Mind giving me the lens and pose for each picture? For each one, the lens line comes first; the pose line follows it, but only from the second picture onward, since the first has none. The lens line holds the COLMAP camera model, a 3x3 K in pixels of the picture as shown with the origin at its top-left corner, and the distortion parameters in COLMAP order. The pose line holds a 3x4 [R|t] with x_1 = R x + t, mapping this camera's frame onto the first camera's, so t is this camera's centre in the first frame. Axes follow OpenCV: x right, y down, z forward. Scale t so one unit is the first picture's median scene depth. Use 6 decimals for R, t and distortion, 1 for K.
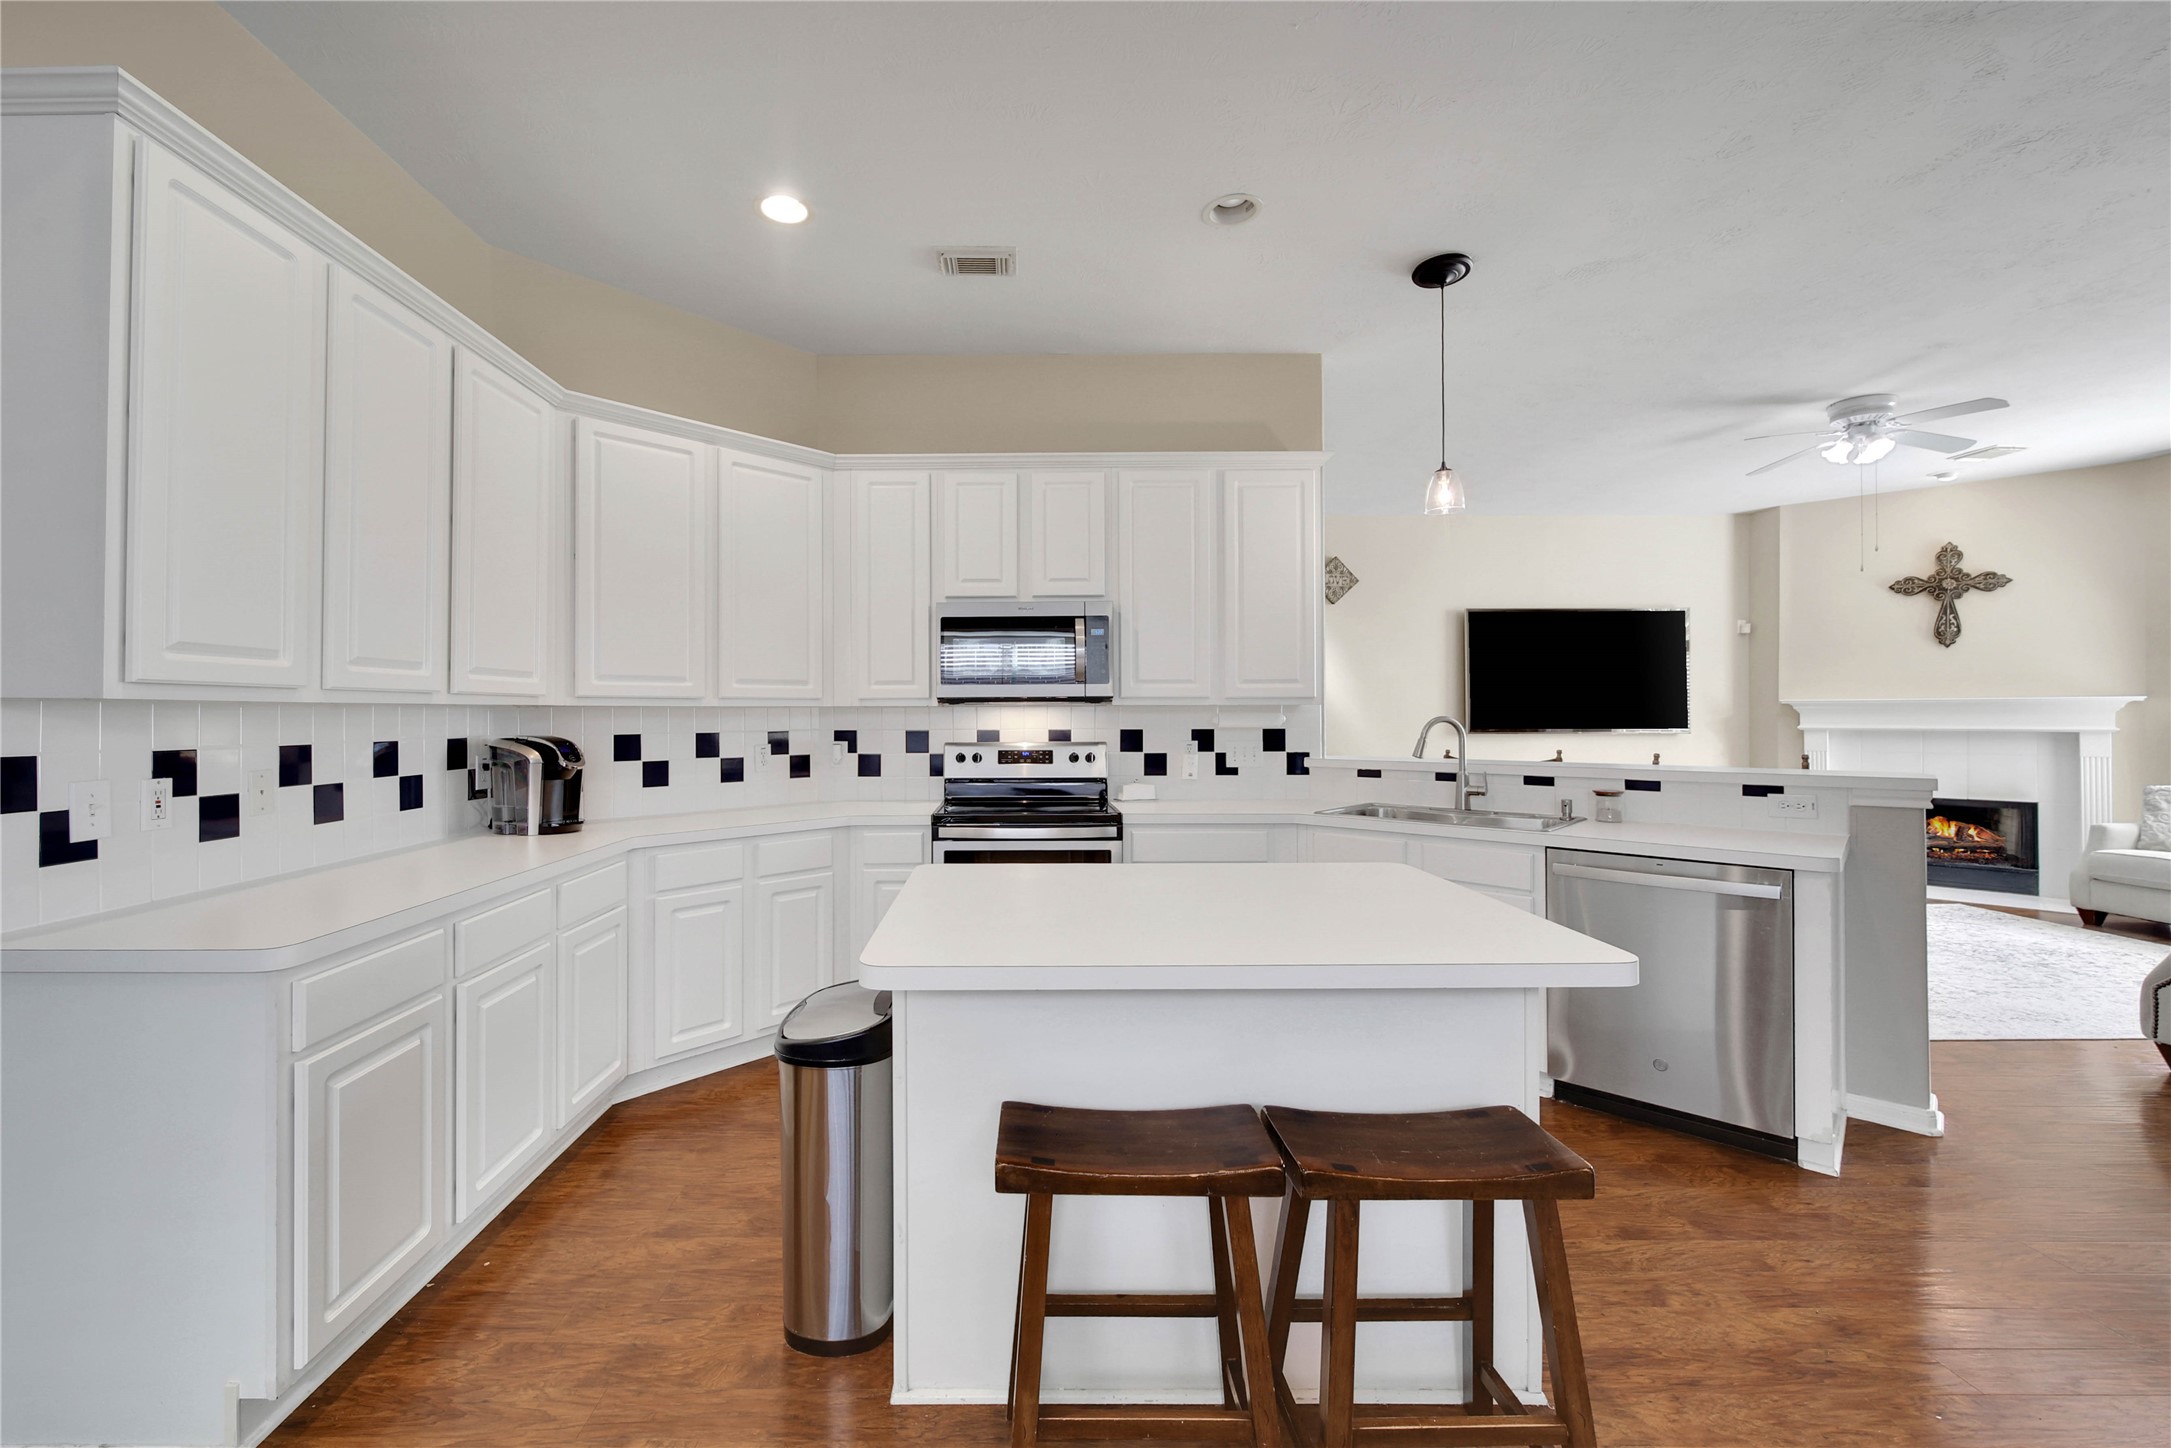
lens RADIAL K [[873.9, 0, 996.6], [0, 873.9, 708.1], [0, 0, 1]] dist [-0.001800, -0.000215]
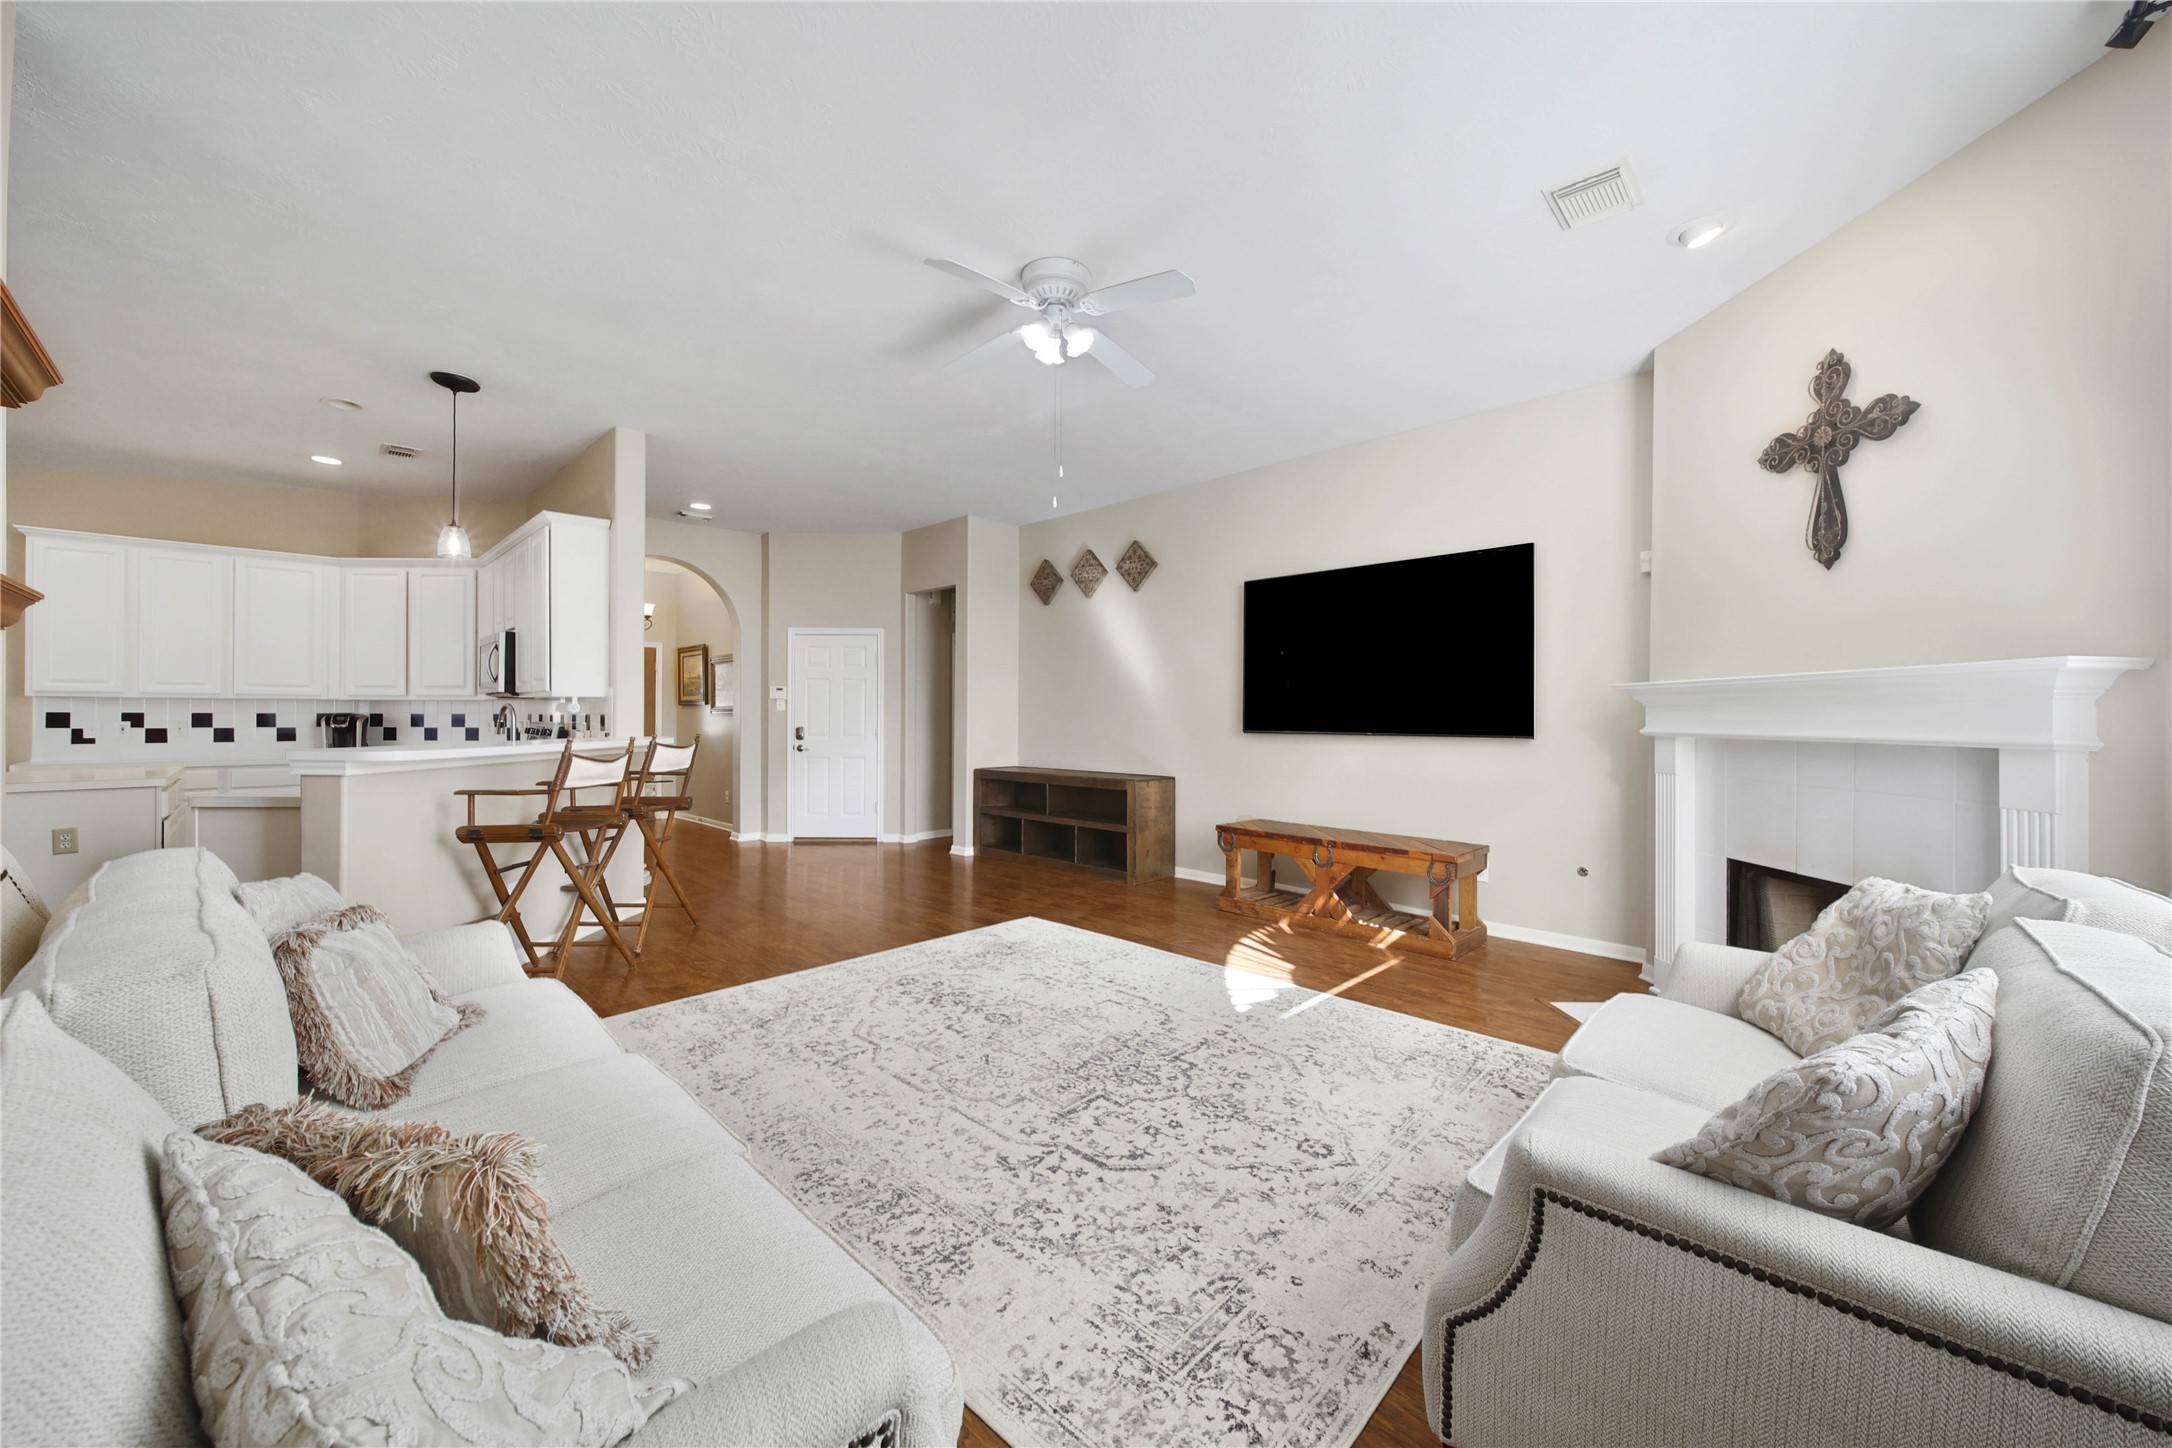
lens RADIAL K [[796.3, 0, 1085.9], [0, 796.3, 715.8], [0, 0, 1]] dist [-0.003984, -0.000410]
pose [[0.729396, 0.006179, -0.684064, 1.720000], [-0.002204, 0.999975, 0.006683, 0.016351], [0.684089, -0.003367, 0.729391, 0.626247]]
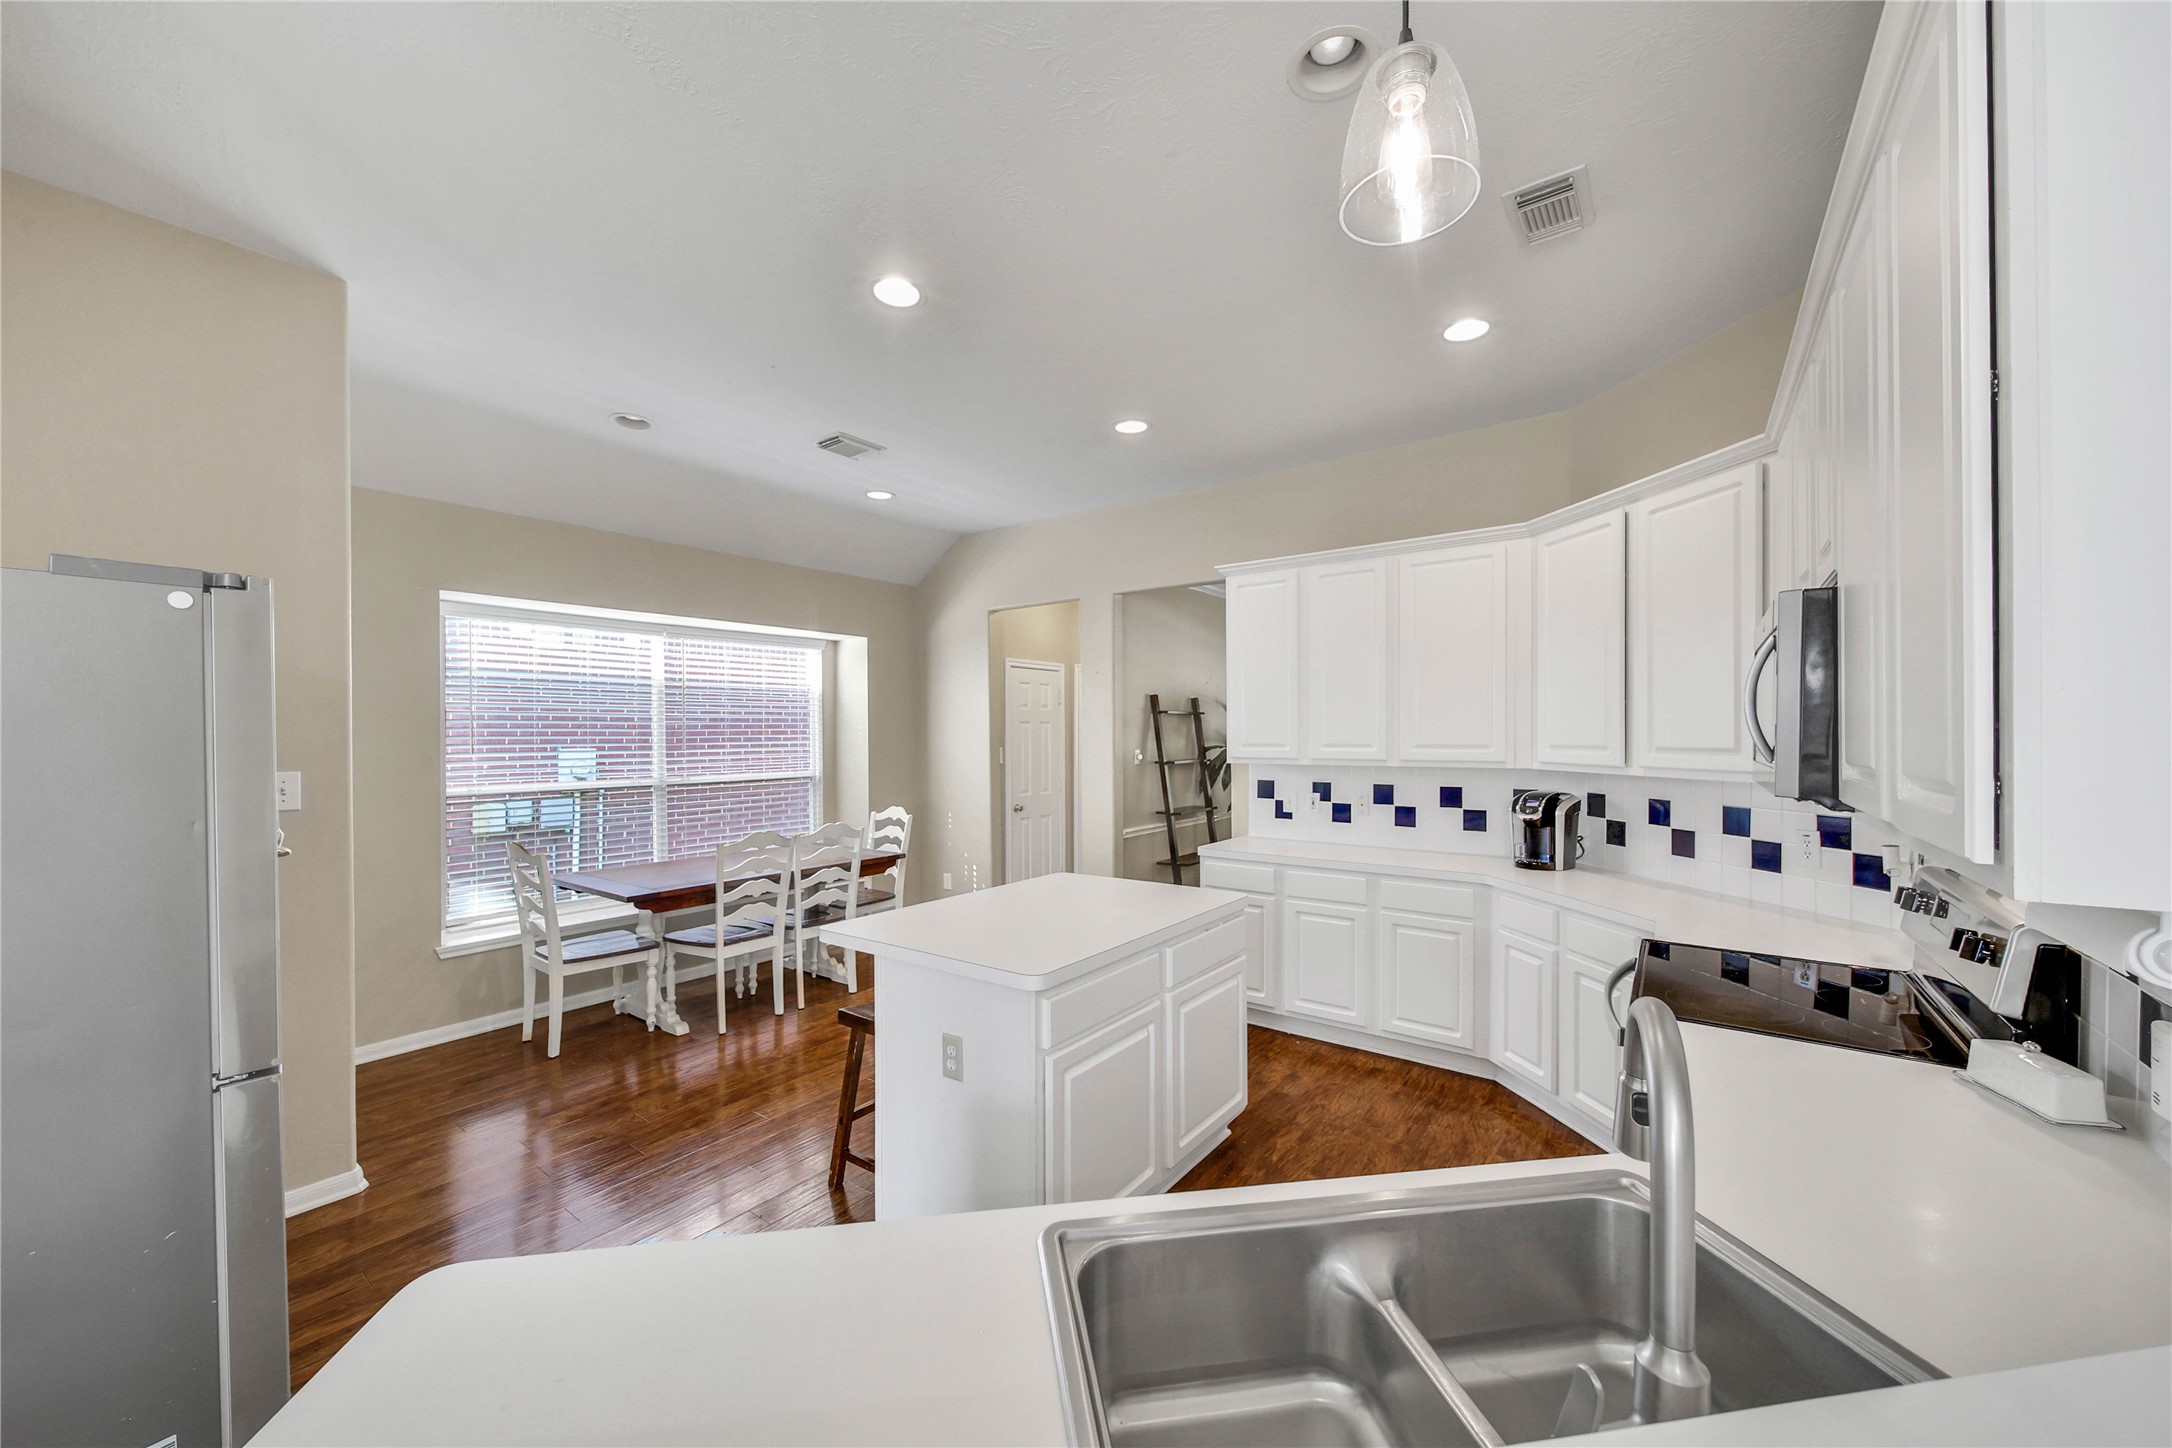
lens RADIAL K [[798.8, 0, 1074.6], [0, 798.8, 739.6], [0, 0, 1]] dist [-0.000274, -0.000039]
pose [[-0.584015, 0.010826, -0.811670, 0.638132], [0.010965, 0.999925, 0.005448, -0.045519], [0.811669, -0.005718, -0.584090, 0.864250]]
